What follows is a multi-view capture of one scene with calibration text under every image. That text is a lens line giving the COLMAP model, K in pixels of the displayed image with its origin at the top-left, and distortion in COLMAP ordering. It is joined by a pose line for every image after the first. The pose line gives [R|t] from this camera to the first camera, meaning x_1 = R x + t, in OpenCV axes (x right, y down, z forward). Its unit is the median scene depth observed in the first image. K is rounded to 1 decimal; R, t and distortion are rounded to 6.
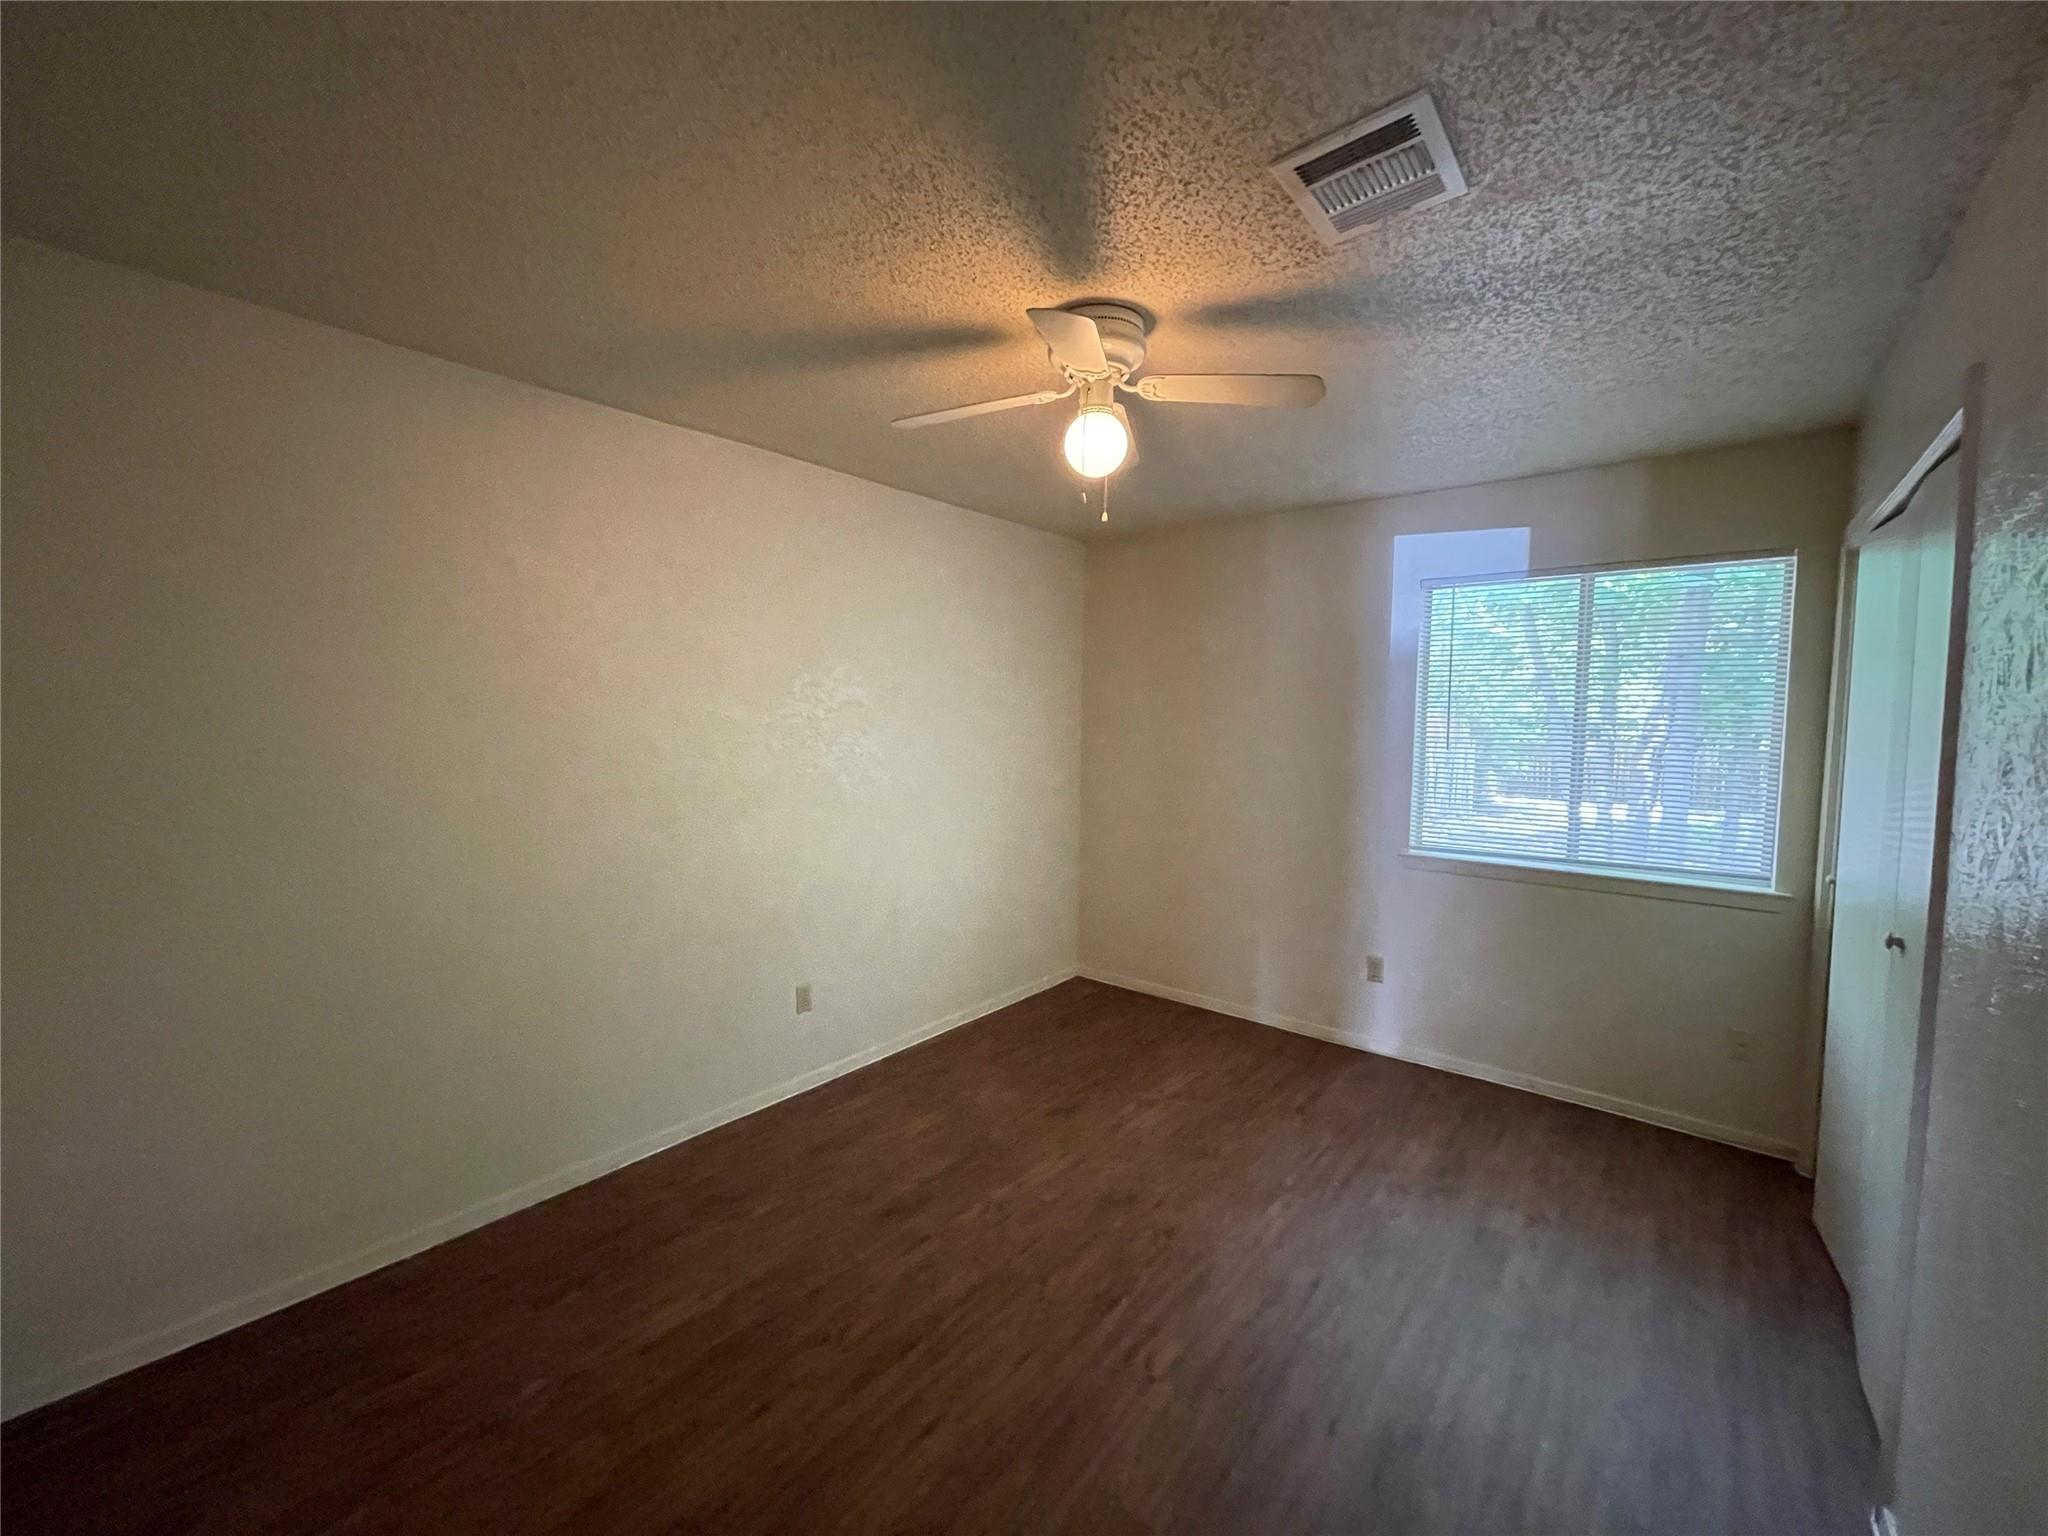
lens RADIAL K [[826.9, 0, 1022.0], [0, 826.9, 770.6], [0, 0, 1]] dist [0.002633, -0.001655]
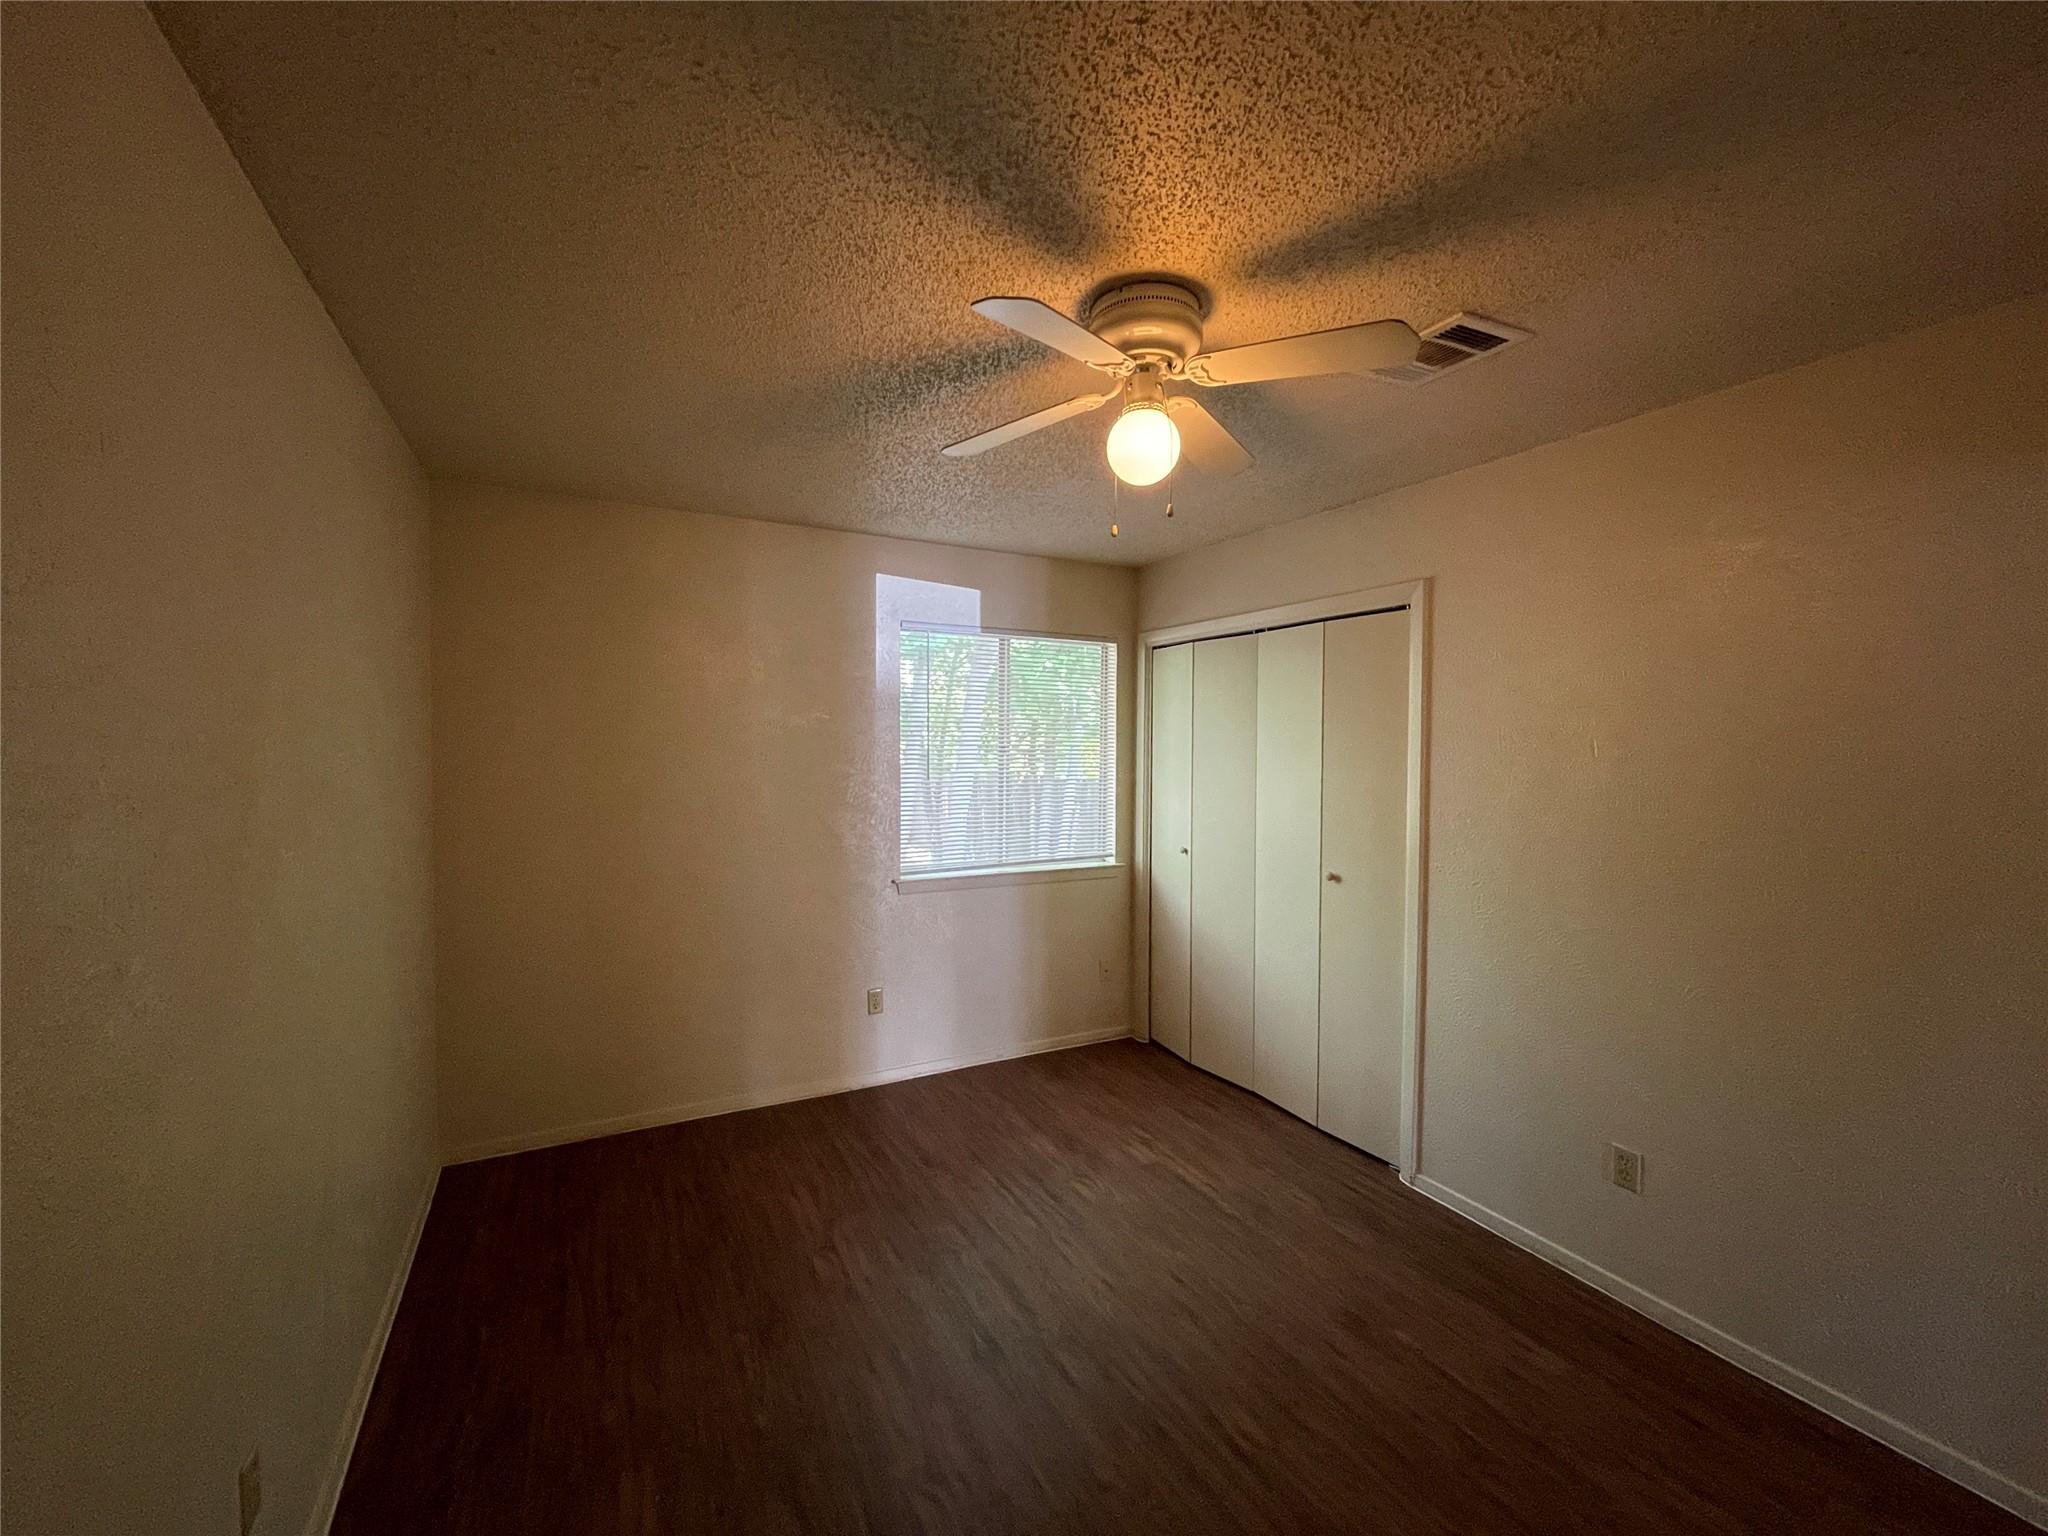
lens RADIAL K [[826.9, 0, 1022.7], [0, 826.9, 767.1], [0, 0, 1]] dist [0.002633, -0.001655]
pose [[0.381229, -0.035884, 0.923784, -0.494716], [0.056743, 0.998271, 0.015360, -0.057024], [-0.922737, 0.046563, 0.382606, 0.518982]]
